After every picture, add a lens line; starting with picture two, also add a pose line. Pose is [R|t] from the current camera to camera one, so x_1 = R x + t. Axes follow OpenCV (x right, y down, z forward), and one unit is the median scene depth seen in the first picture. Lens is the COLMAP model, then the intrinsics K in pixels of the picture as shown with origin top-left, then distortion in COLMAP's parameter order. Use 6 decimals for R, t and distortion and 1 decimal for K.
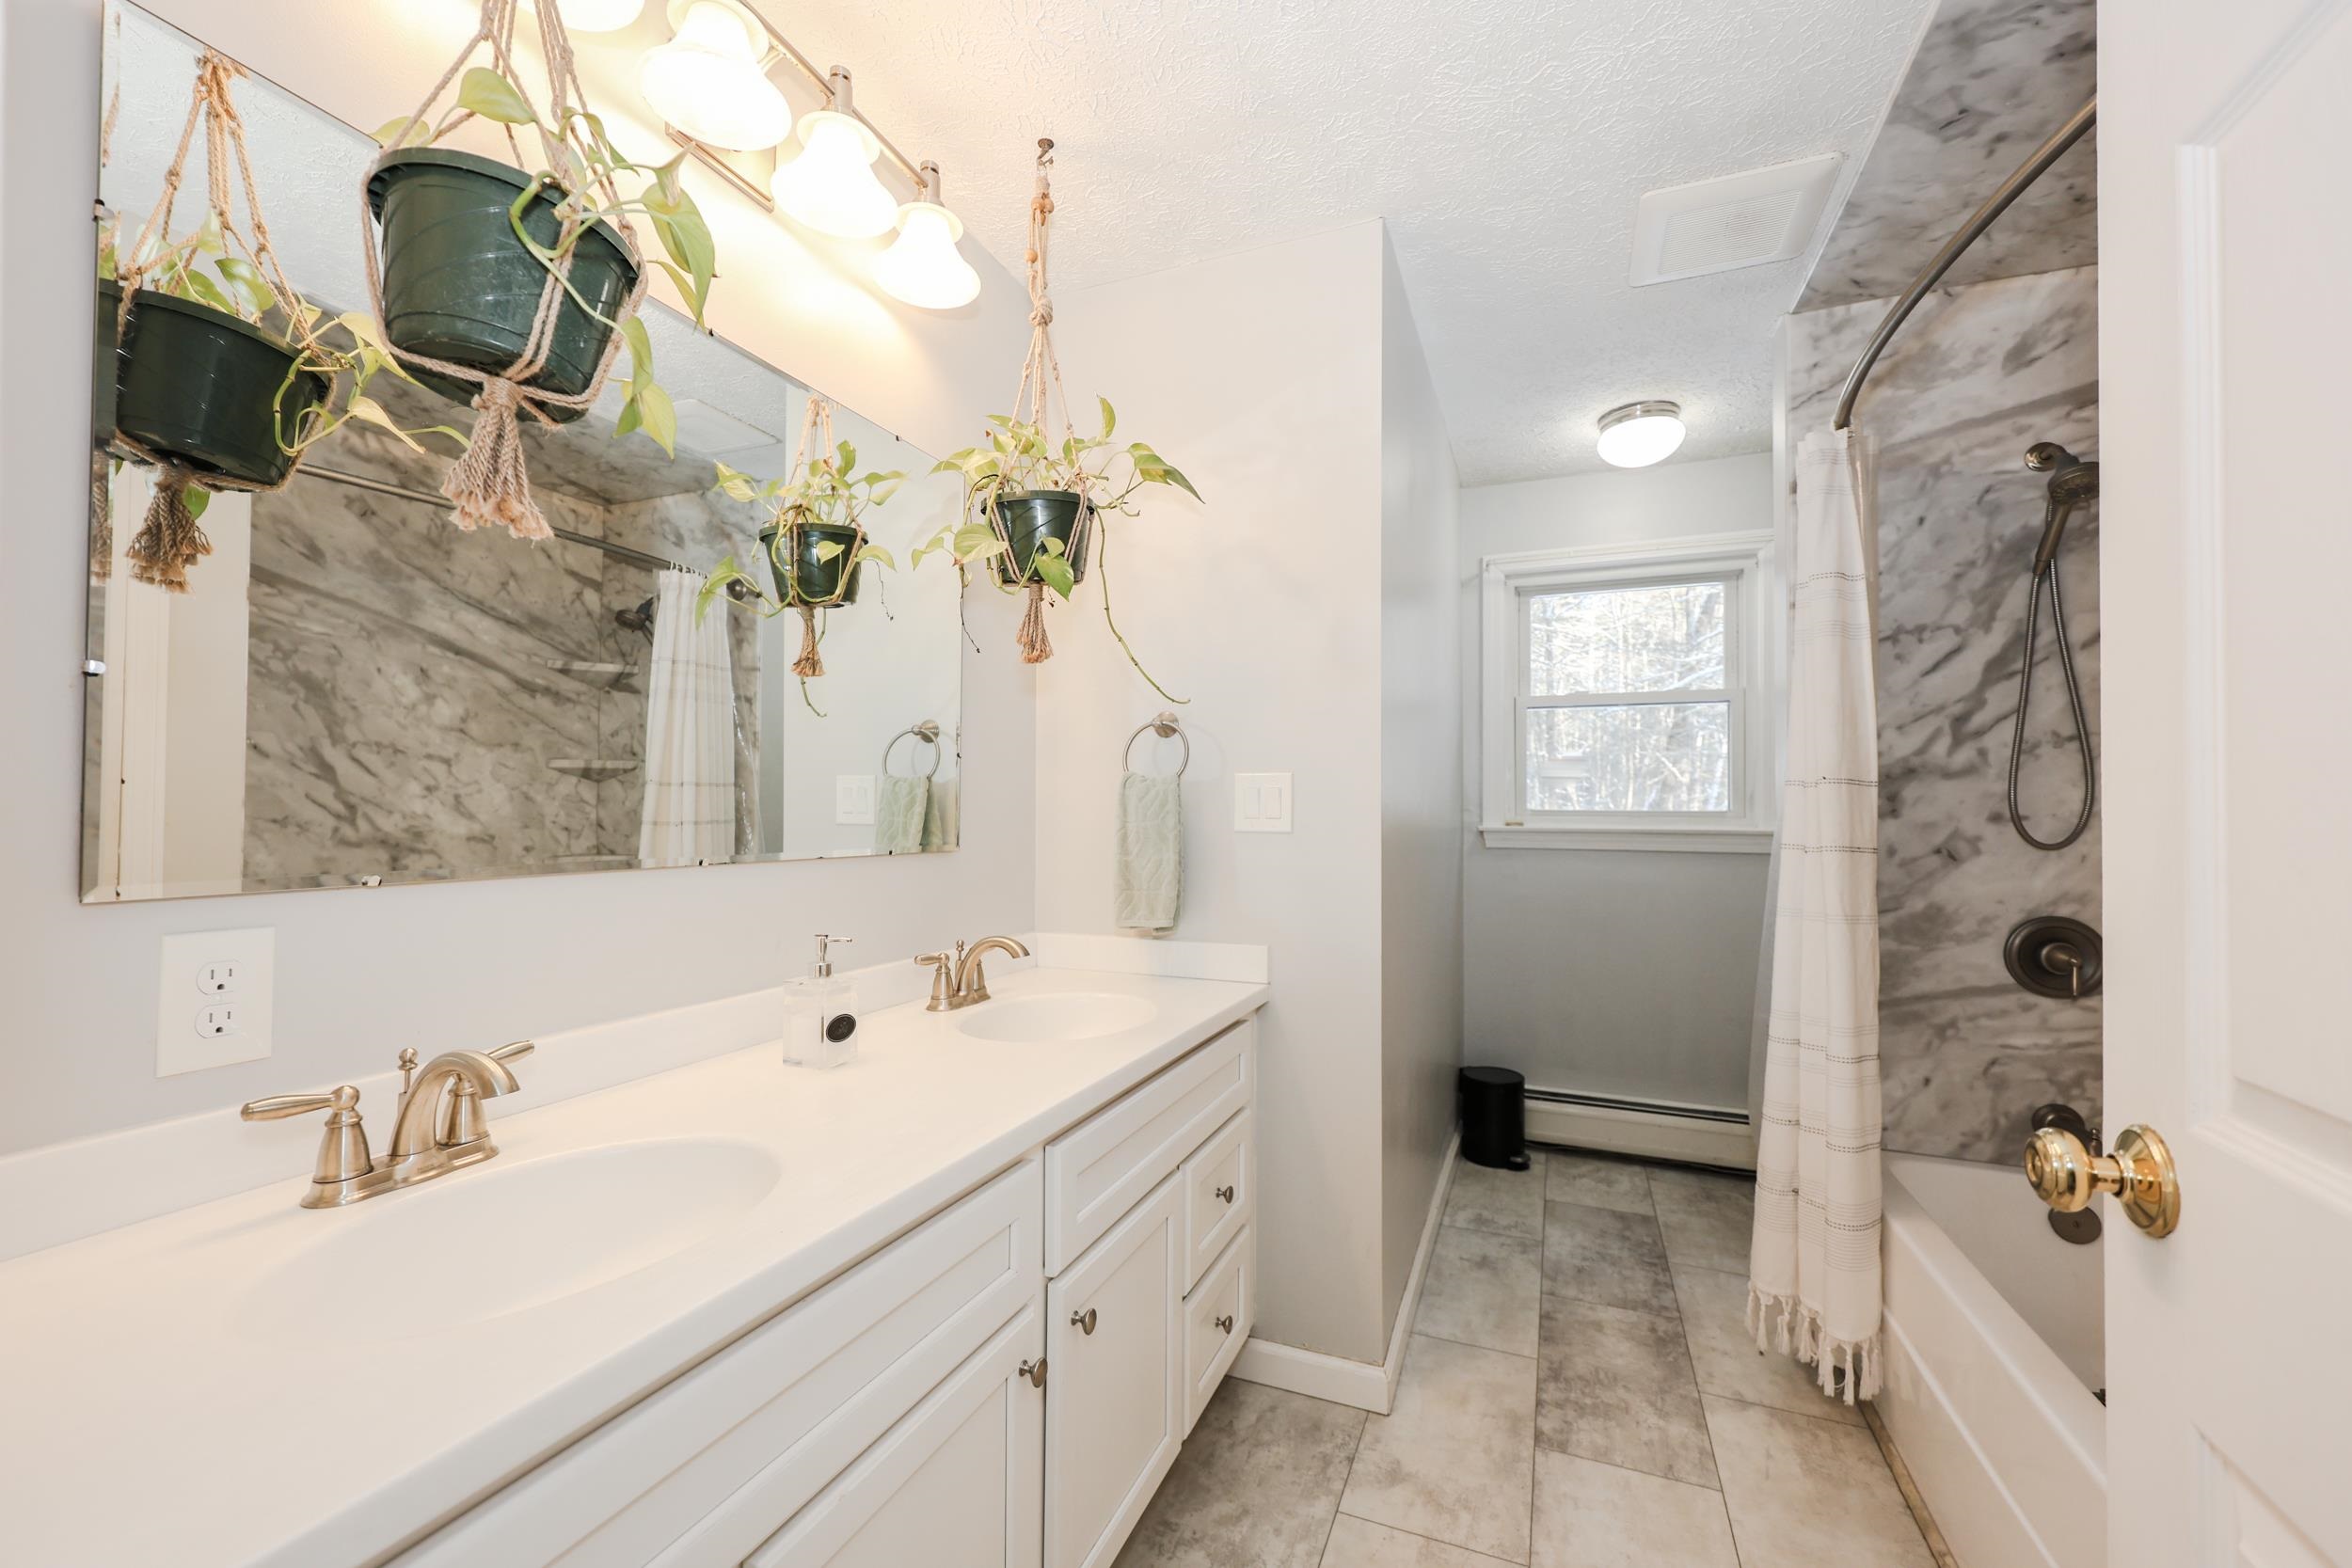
lens RADIAL K [[946.4, 0, 1185.2], [0, 946.4, 785.2], [0, 0, 1]] dist [-0.002516, 0.000052]
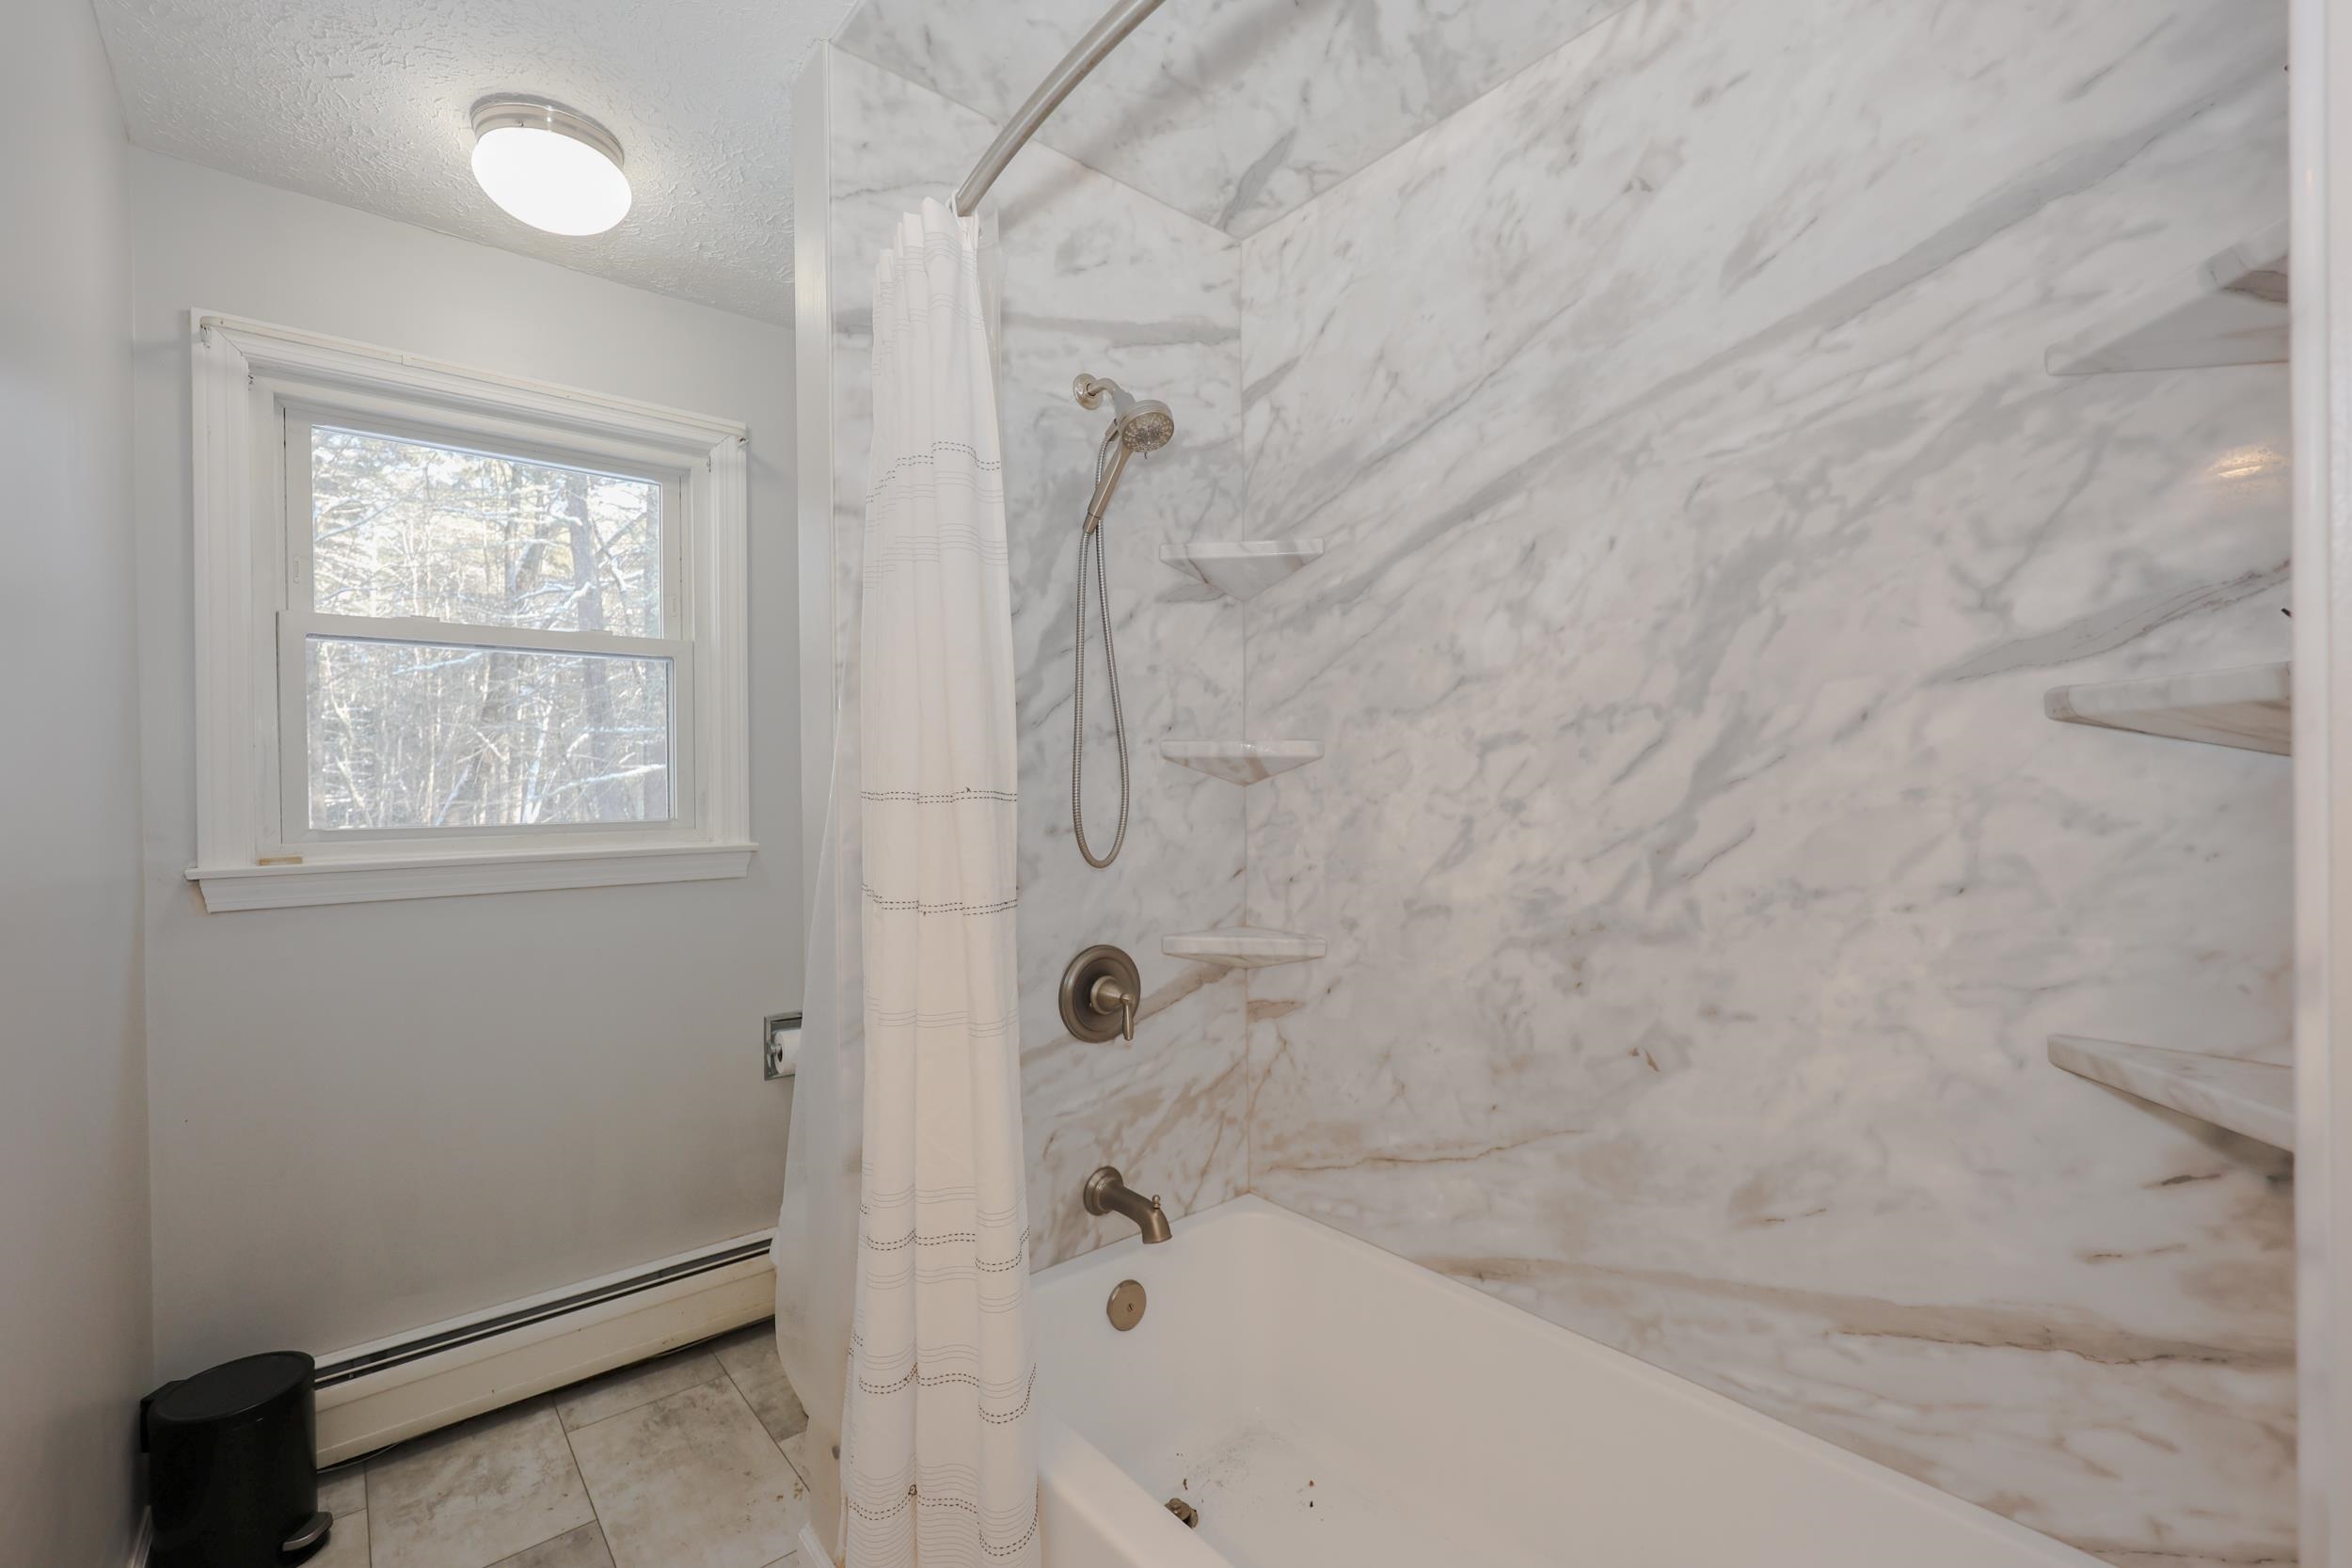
lens RADIAL K [[988.9, 0, 1142.6], [0, 988.9, 787.1], [0, 0, 1]] dist [-0.001713, -0.000154]
pose [[0.480013, -0.015882, 0.877118, 0.118837], [-0.006146, 0.999751, 0.021466, -0.014359], [-0.877240, -0.015694, 0.479795, 0.381923]]
